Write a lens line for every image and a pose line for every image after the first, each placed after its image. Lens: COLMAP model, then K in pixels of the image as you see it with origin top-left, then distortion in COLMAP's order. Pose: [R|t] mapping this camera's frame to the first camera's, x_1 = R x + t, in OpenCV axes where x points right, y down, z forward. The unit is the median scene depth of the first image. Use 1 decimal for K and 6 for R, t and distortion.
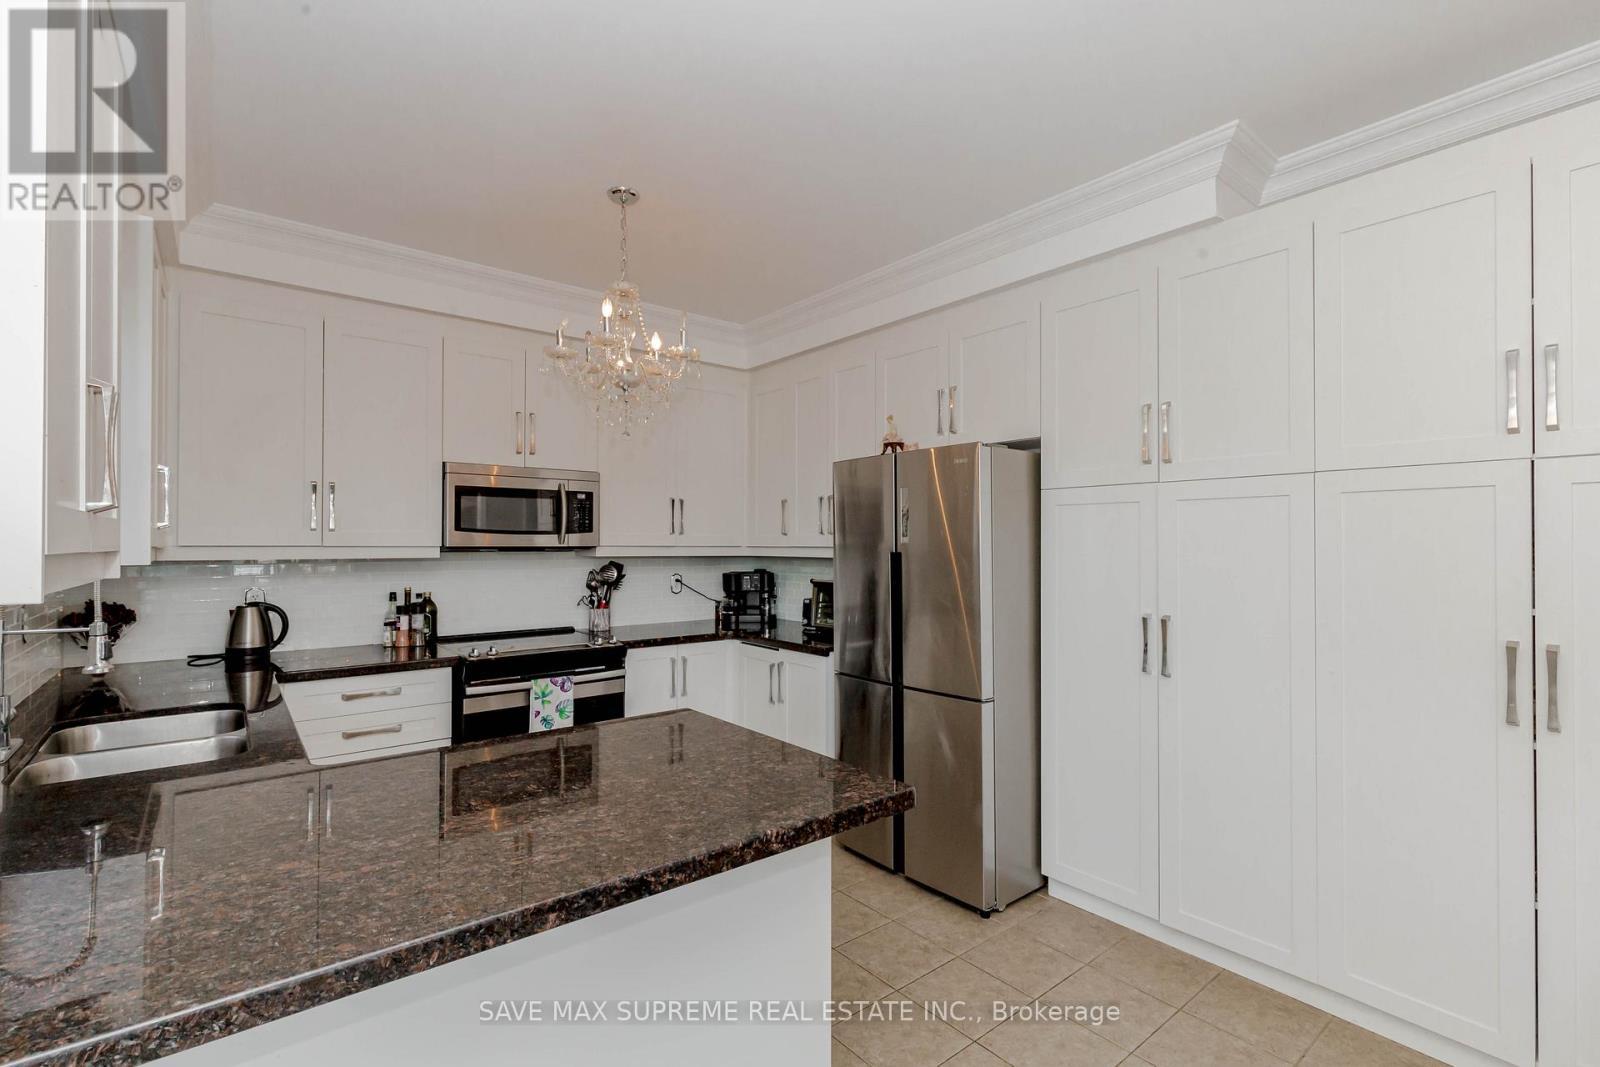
lens RADIAL K [[729.2, 0, 799.6], [0, 729.2, 540.7], [0, 0, 1]] dist [0.003863, -0.001216]
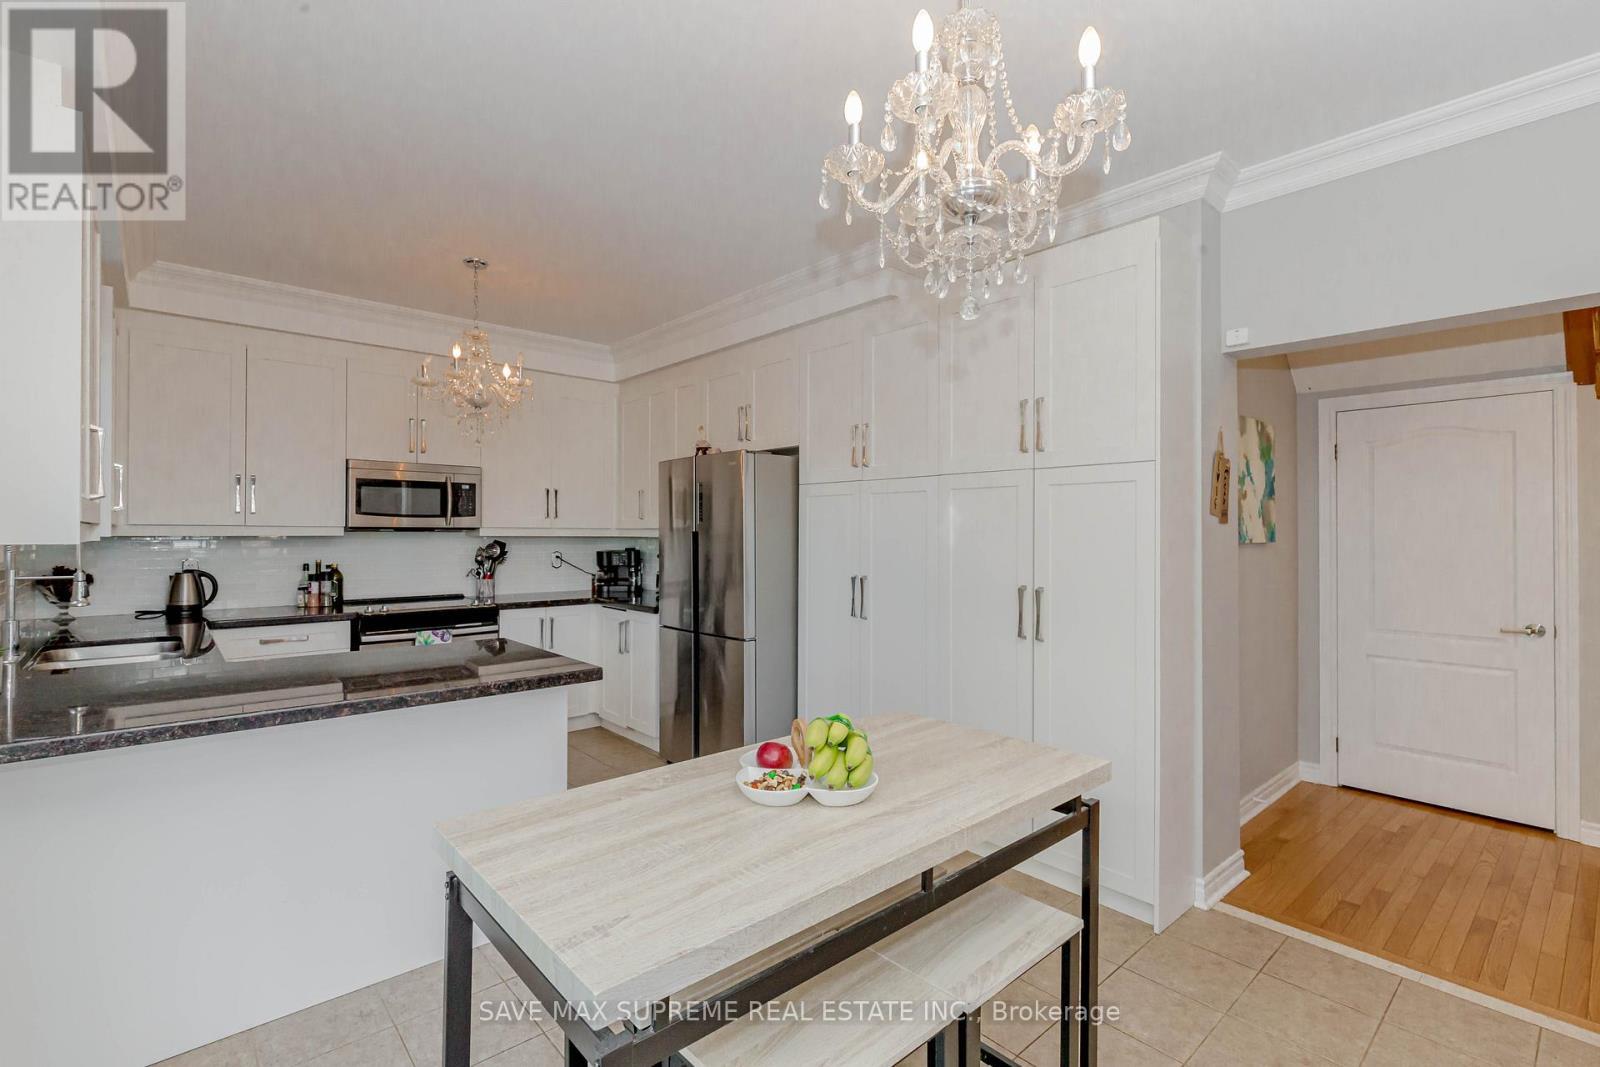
lens RADIAL K [[729.2, 0, 797.1], [0, 729.2, 531.3], [0, 0, 1]] dist [0.003863, -0.001216]
pose [[0.998759, 0.002718, 0.049736, 0.220726], [-0.002929, 0.999987, 0.004161, 0.008141], [-0.049724, -0.004302, 0.998754, -0.289093]]
